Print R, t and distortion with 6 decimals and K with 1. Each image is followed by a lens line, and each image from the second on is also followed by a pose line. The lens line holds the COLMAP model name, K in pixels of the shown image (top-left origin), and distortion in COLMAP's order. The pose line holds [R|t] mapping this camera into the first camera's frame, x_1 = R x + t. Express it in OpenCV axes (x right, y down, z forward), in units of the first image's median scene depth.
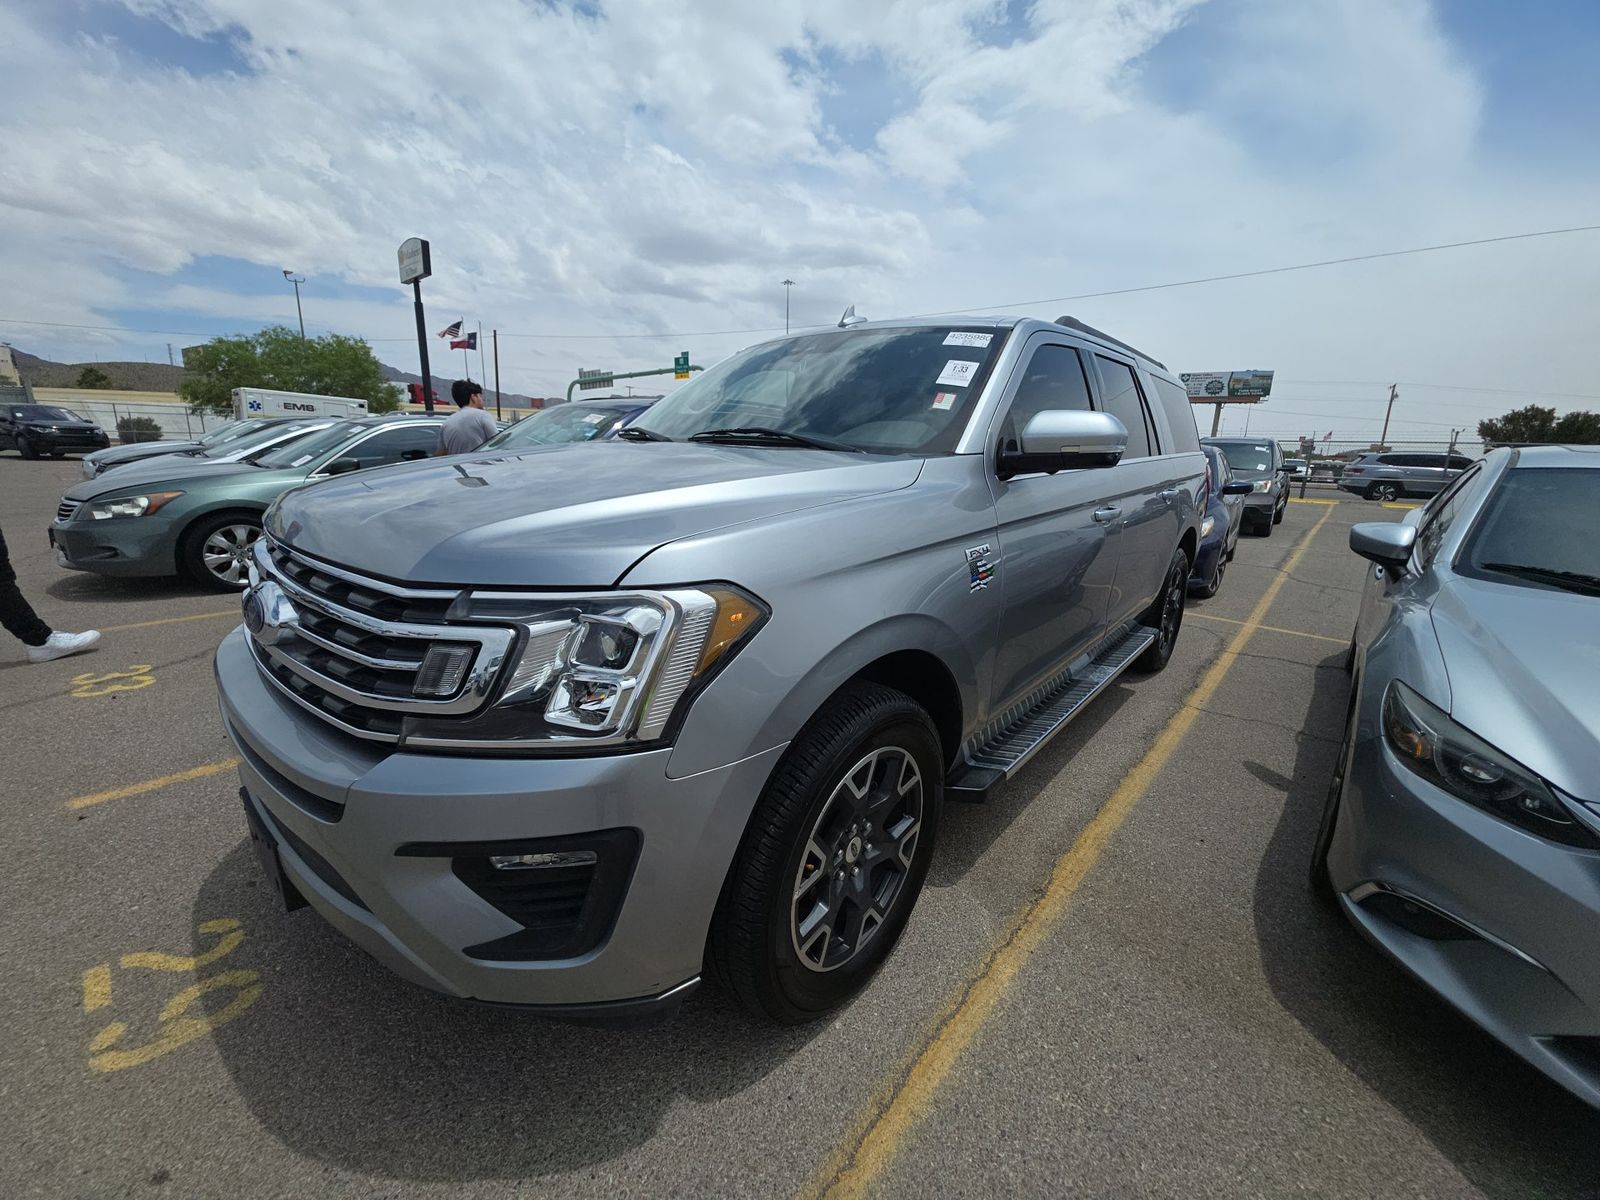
lens RADIAL K [[632.4, 0, 786.5], [0, 632.4, 587.6], [0, 0, 1]] dist [0.013135, -0.008434]
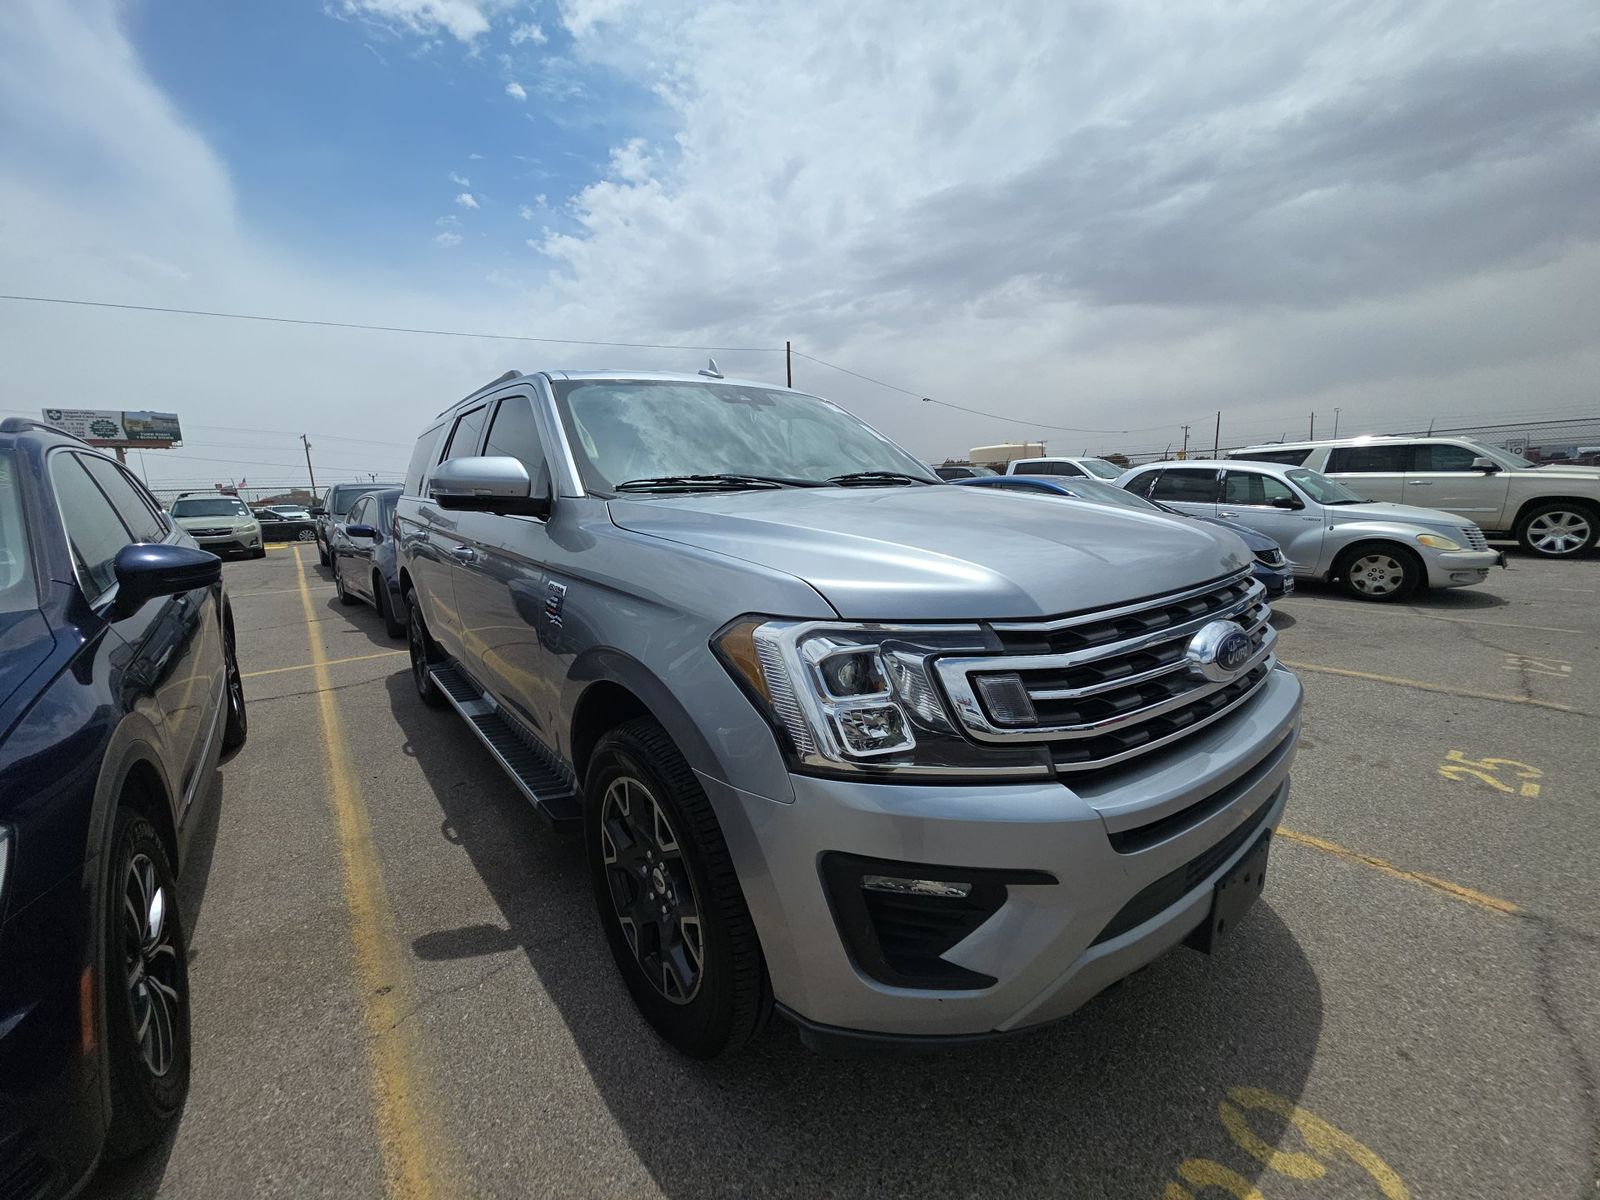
lens RADIAL K [[632.4, 0, 789.4], [0, 632.4, 599.4], [0, 0, 1]] dist [0.013135, -0.008434]
pose [[0.177544, -0.205153, 0.962492, -0.684825], [0.254771, 0.954269, 0.156405, -0.136215], [-0.950563, 0.217446, 0.221692, 0.513685]]
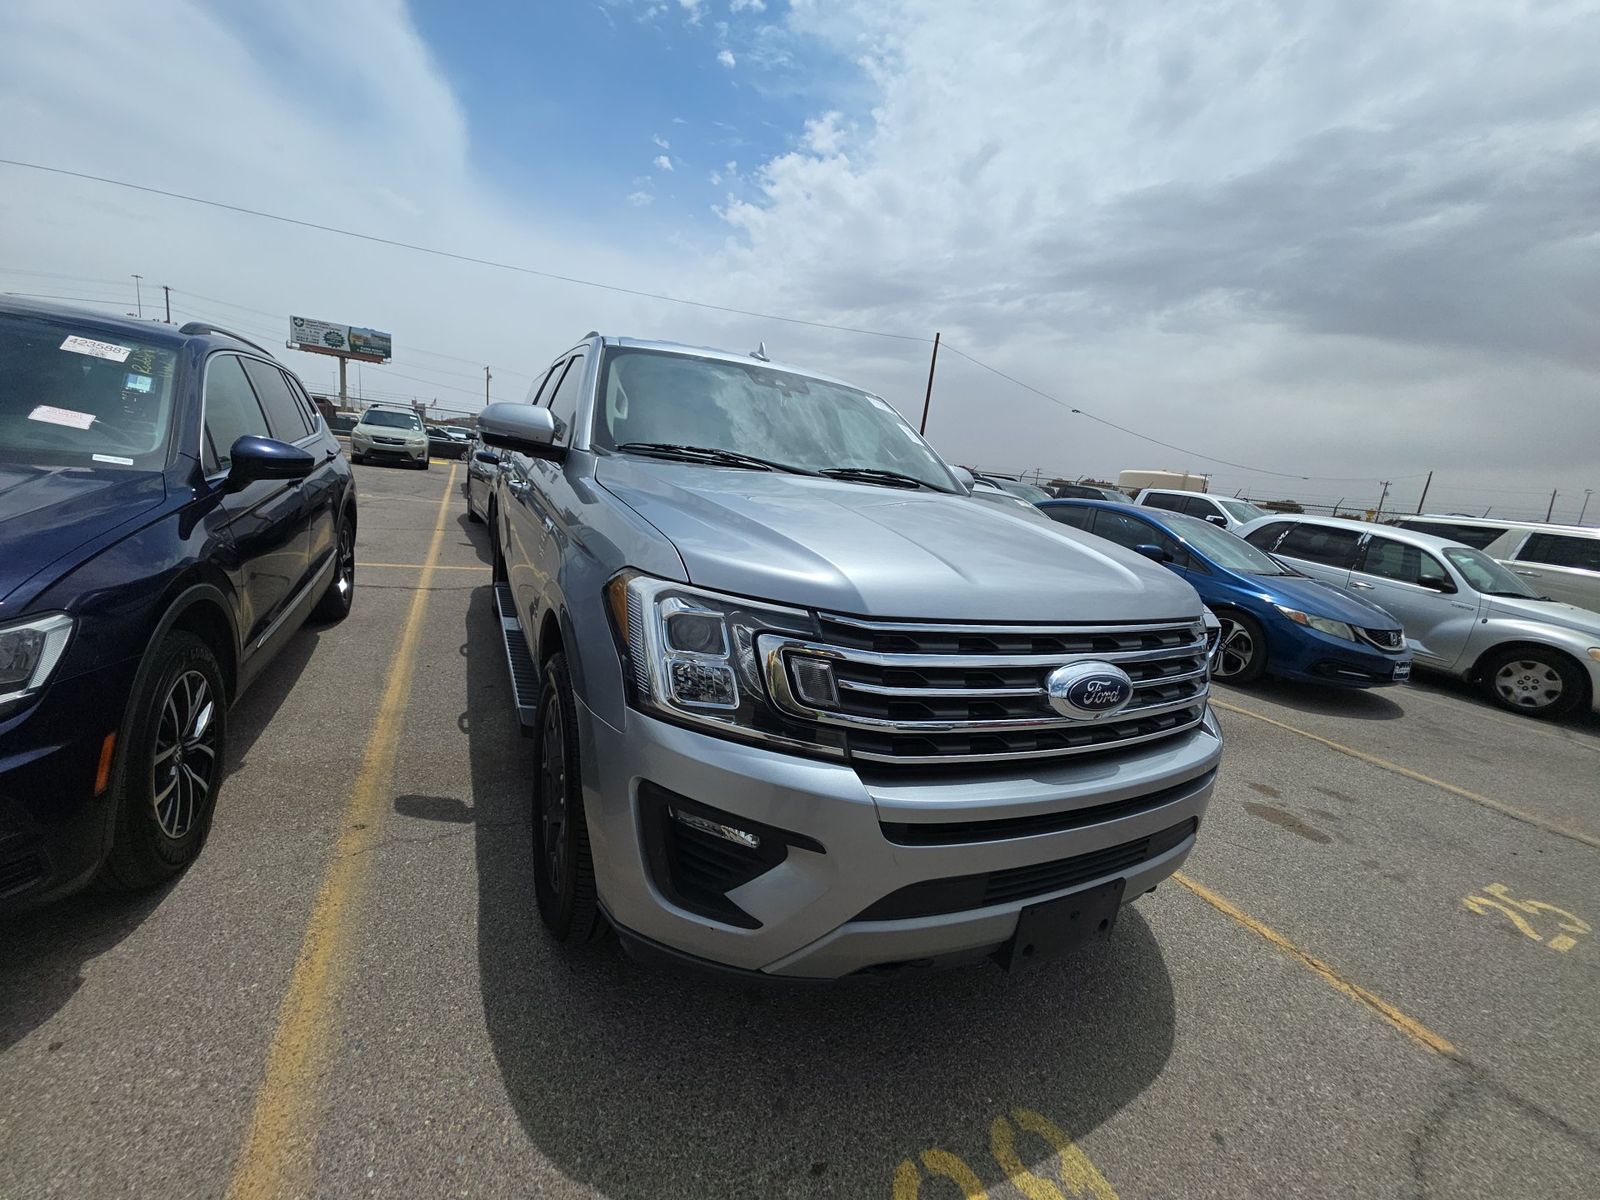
lens RADIAL K [[632.4, 0, 789.8], [0, 632.4, 599.8], [0, 0, 1]] dist [0.013135, -0.008434]
pose [[0.373831, -0.176796, 0.910491, -0.685629], [0.100458, 0.983608, 0.149748, -0.111866], [-0.922041, 0.035485, 0.385463, 0.380803]]
